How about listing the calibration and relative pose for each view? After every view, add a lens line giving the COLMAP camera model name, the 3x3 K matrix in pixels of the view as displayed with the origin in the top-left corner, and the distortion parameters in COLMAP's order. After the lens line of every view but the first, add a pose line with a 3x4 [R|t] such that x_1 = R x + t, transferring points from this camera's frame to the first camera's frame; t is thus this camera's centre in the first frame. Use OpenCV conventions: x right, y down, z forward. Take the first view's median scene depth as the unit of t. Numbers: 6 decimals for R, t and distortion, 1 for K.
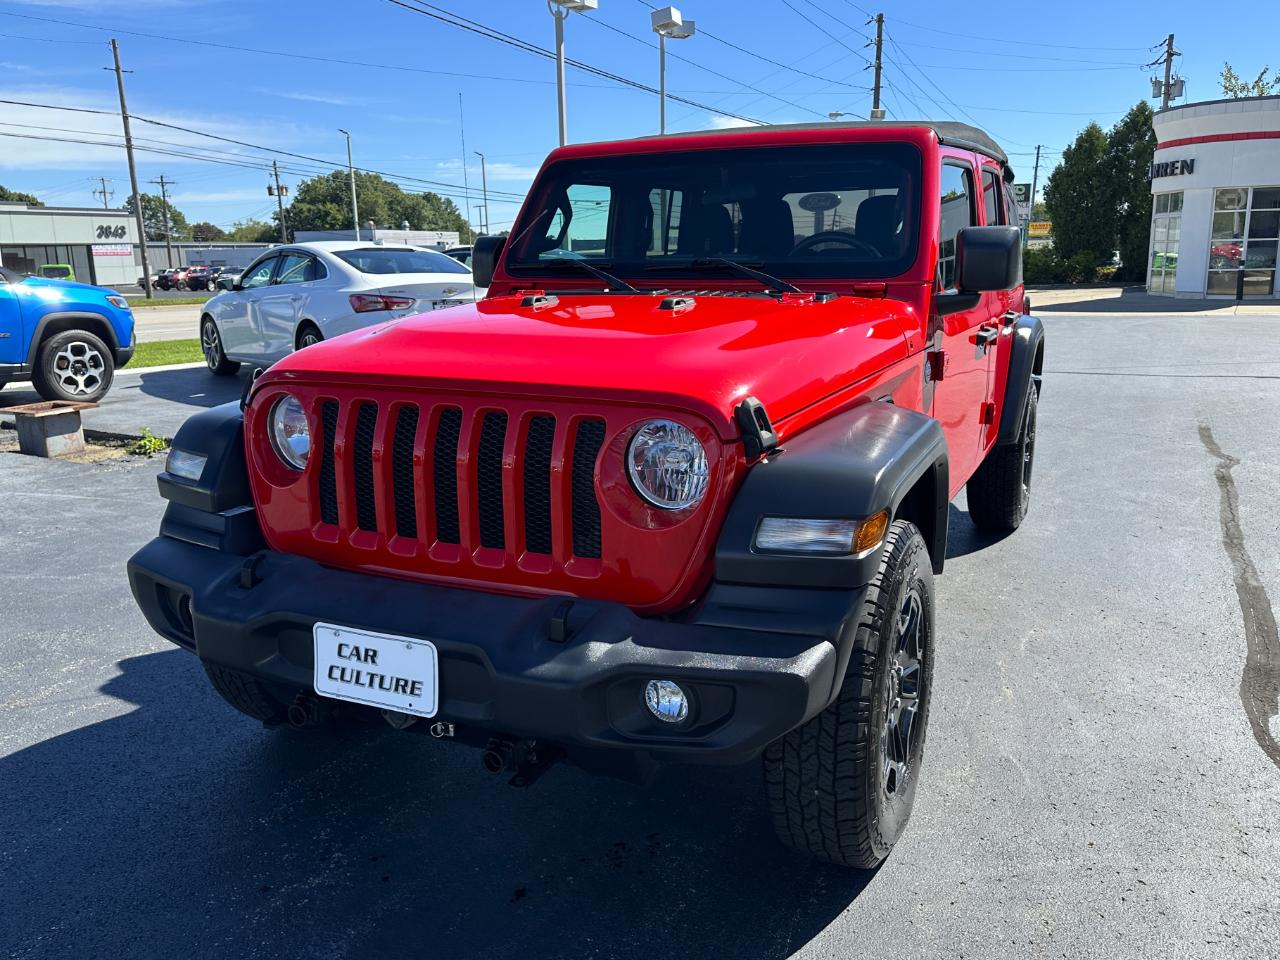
lens RADIAL K [[1019.8, 0, 646.5], [0, 1019.8, 482.1], [0, 0, 1]] dist [0.055540, -0.075026]
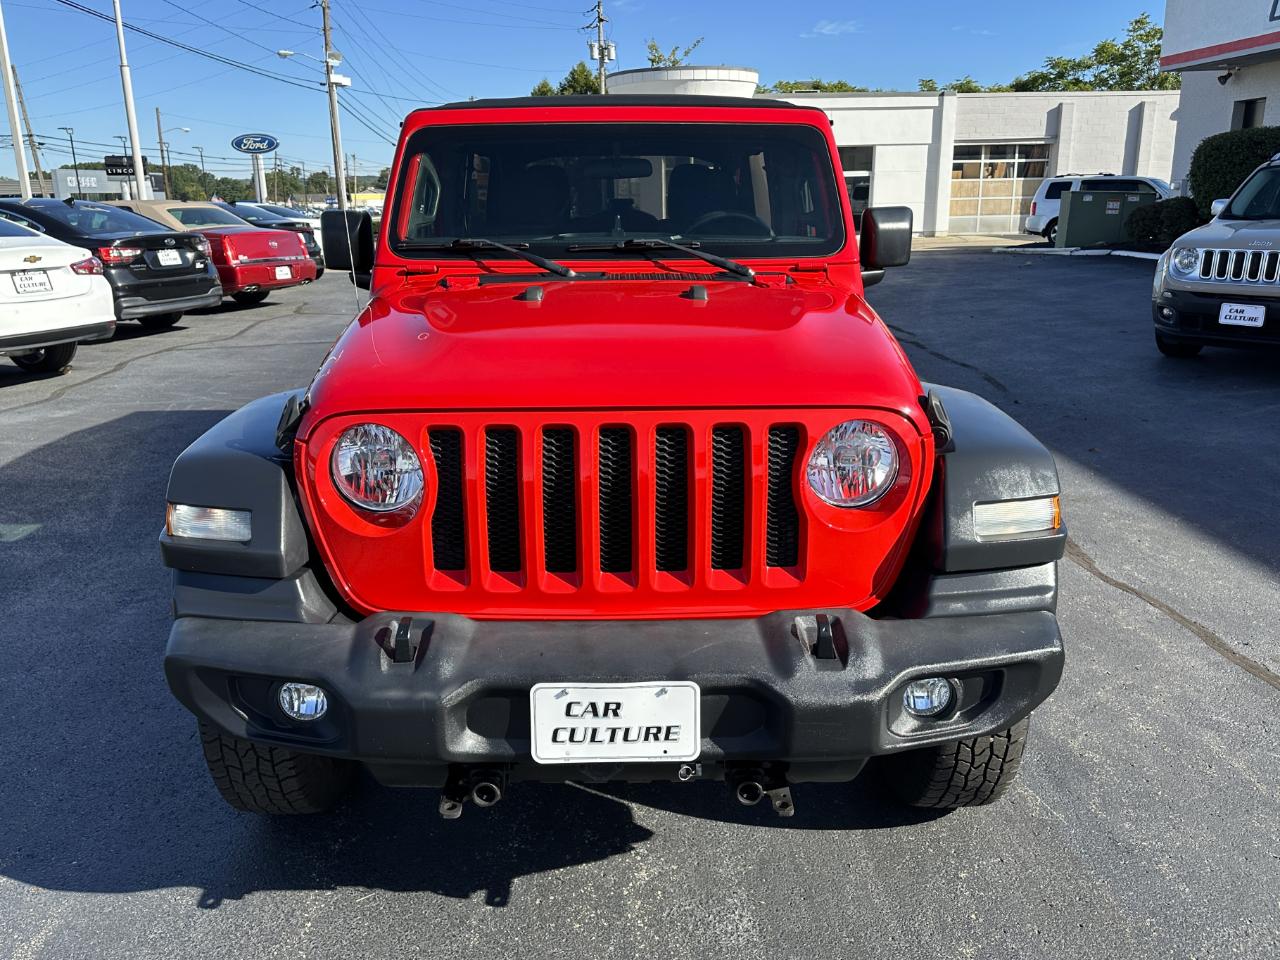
lens RADIAL K [[1019.8, 0, 617.1], [0, 1019.8, 463.2], [0, 0, 1]] dist [0.055540, -0.075026]
pose [[0.897222, -0.103653, 0.429242, -0.525907], [0.089586, 0.994573, 0.052910, -0.080955], [-0.432396, -0.009018, 0.901639, 0.142478]]
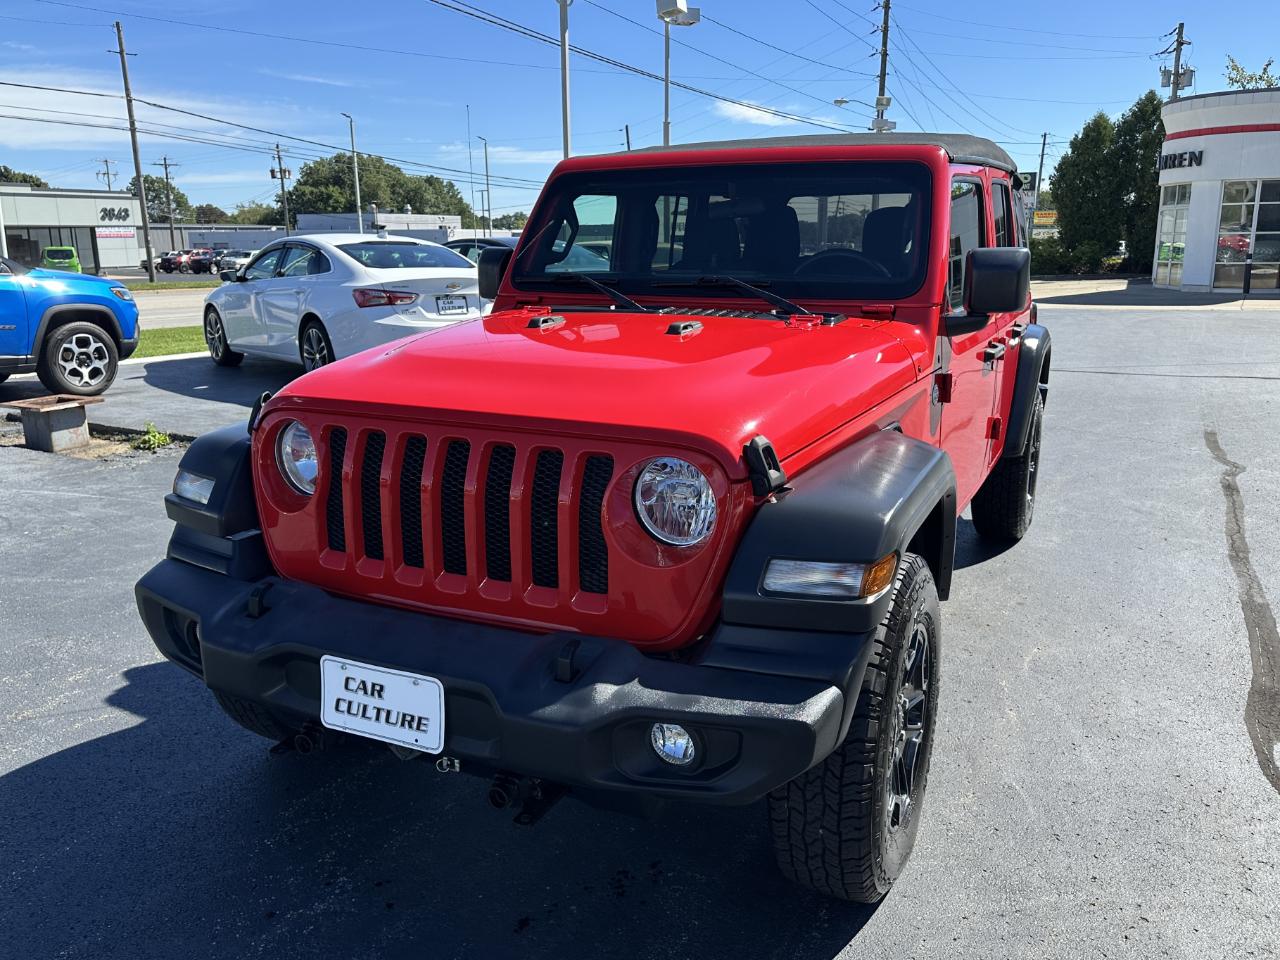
lens RADIAL K [[1019.8, 0, 636.8], [0, 1019.8, 481.0], [0, 0, 1]] dist [0.055540, -0.075026]
pose [[0.999908, 0.010037, -0.009172, -0.006785], [-0.009919, 0.999869, 0.012782, -0.041868], [0.009299, -0.012689, 0.999876, 0.001533]]
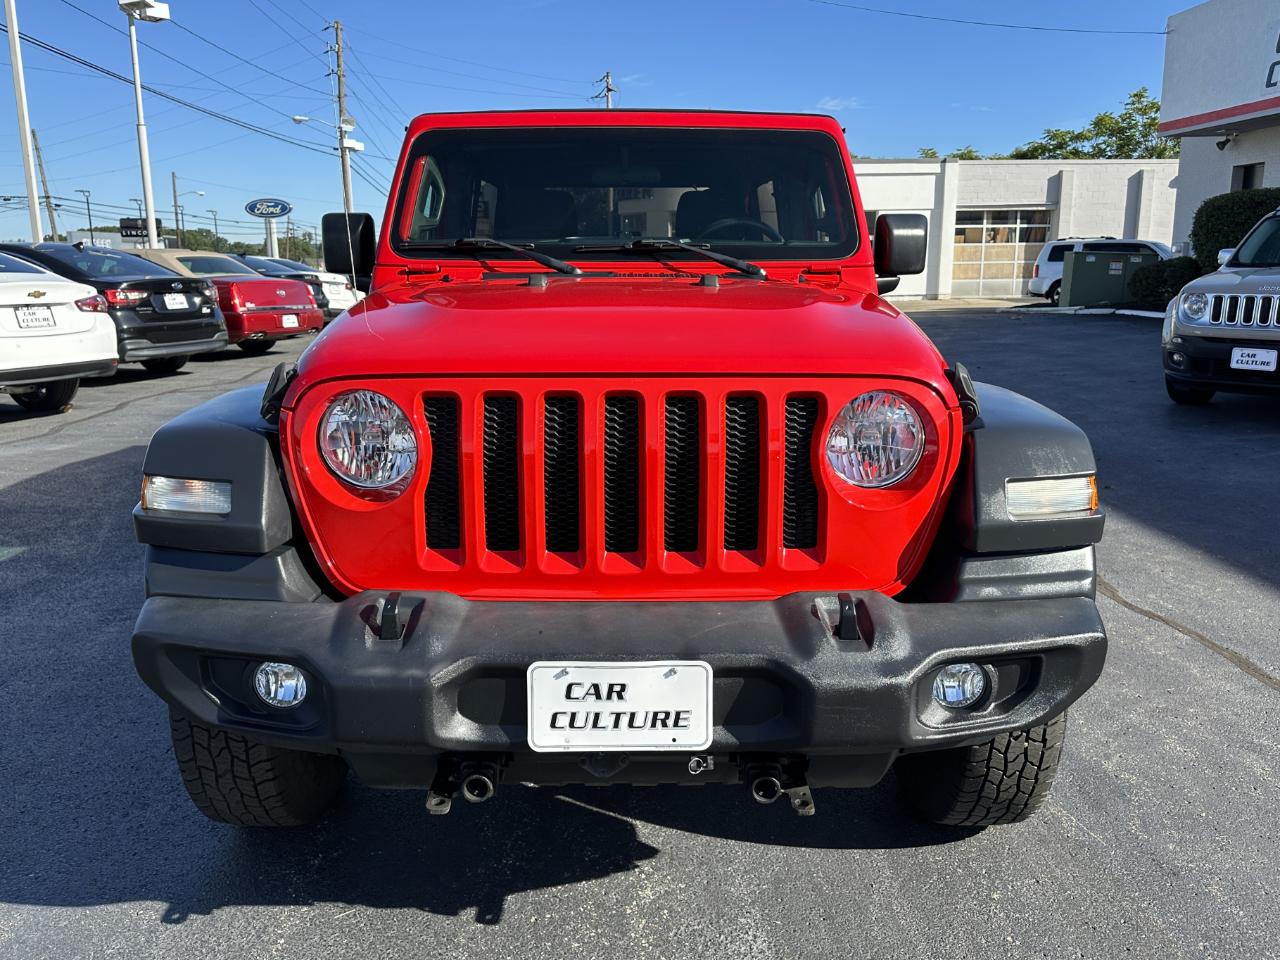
lens RADIAL K [[1019.8, 0, 621.2], [0, 1019.8, 462.0], [0, 0, 1]] dist [0.055540, -0.075026]
pose [[0.898144, -0.069207, 0.434221, -0.510385], [0.081150, 0.996661, -0.009001, -0.008591], [-0.432148, 0.043322, 0.900761, 0.192707]]
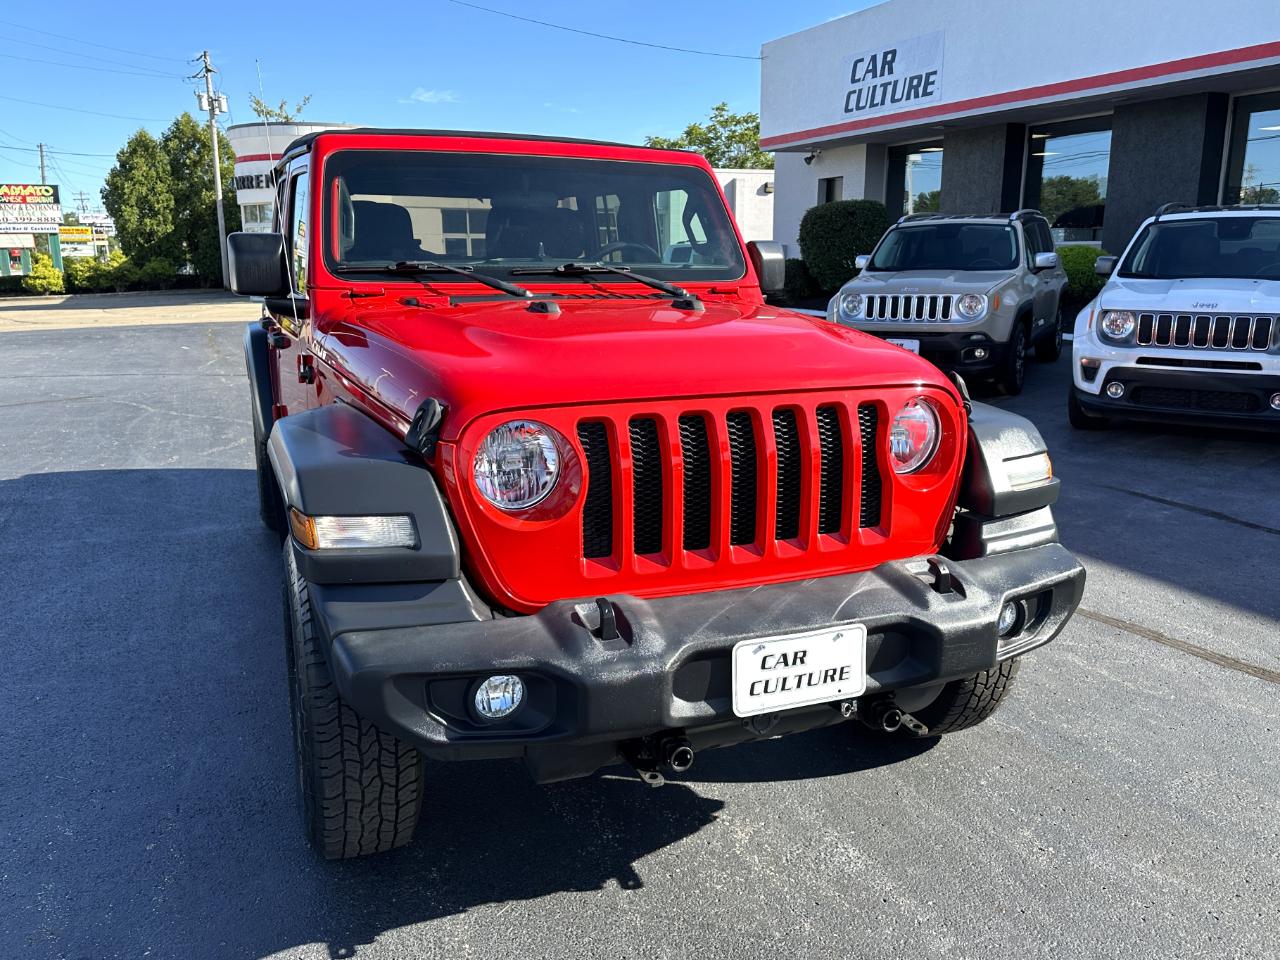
lens RADIAL K [[1019.8, 0, 638.0], [0, 1019.8, 460.2], [0, 0, 1]] dist [0.055540, -0.075026]
pose [[0.670397, -0.128962, 0.730709, -0.903462], [0.148502, 0.988176, 0.038157, -0.071435], [-0.726990, 0.082931, 0.681622, 0.336811]]
